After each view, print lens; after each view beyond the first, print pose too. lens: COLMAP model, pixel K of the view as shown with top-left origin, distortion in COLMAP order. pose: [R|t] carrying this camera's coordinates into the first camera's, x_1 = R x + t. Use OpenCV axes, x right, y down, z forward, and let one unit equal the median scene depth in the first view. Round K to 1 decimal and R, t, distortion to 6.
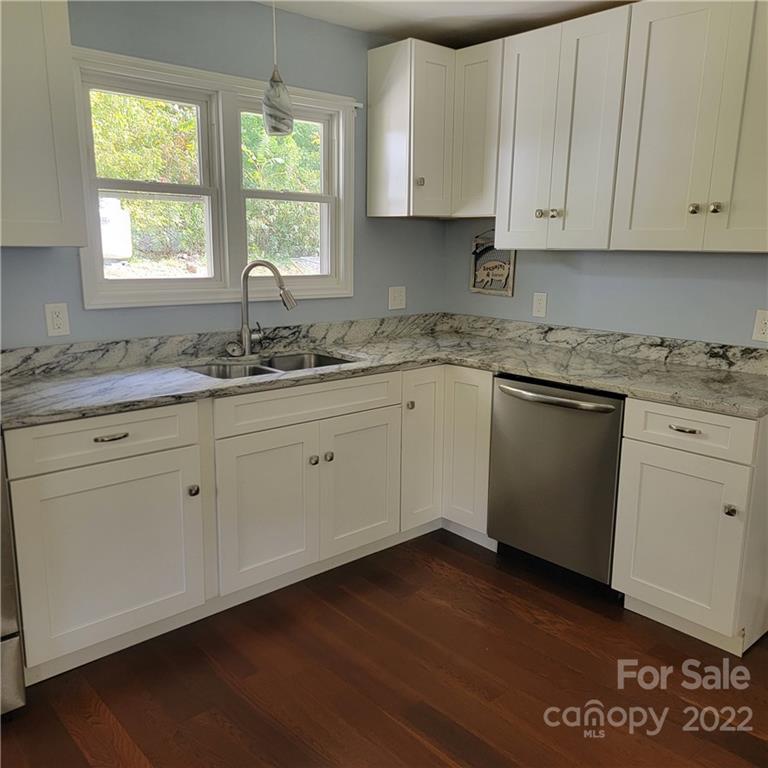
lens RADIAL K [[705.8, 0, 382.7], [0, 705.8, 389.4], [0, 0, 1]] dist [0.068911, 0.000000]
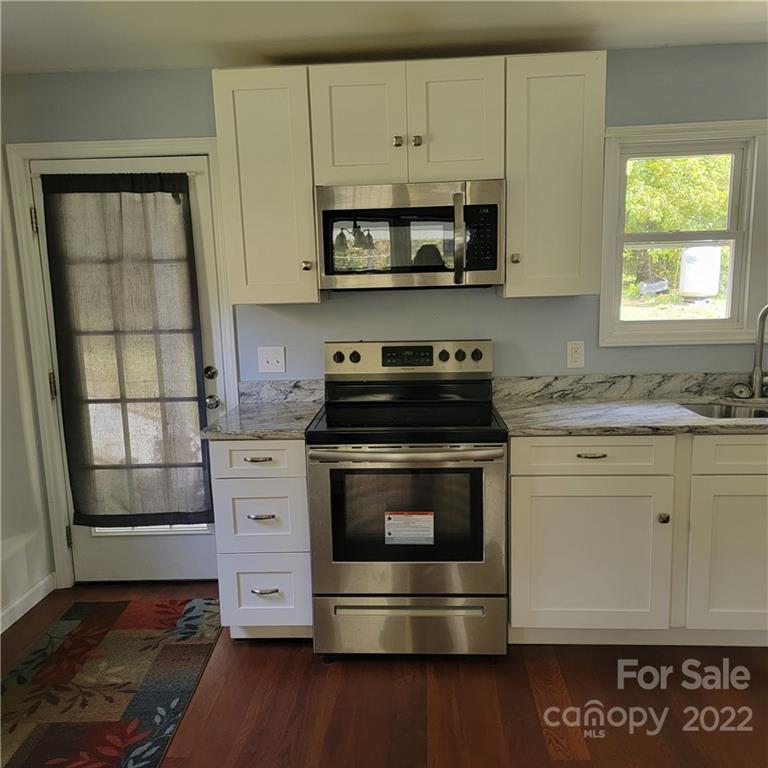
lens RADIAL K [[705.8, 0, 385.7], [0, 705.8, 384.6], [0, 0, 1]] dist [0.068911, 0.000000]
pose [[0.707345, 0.073361, -0.703051, 0.149740], [-0.113304, 0.993507, -0.010327, 0.001263], [0.697729, 0.086963, 0.711064, -0.060962]]
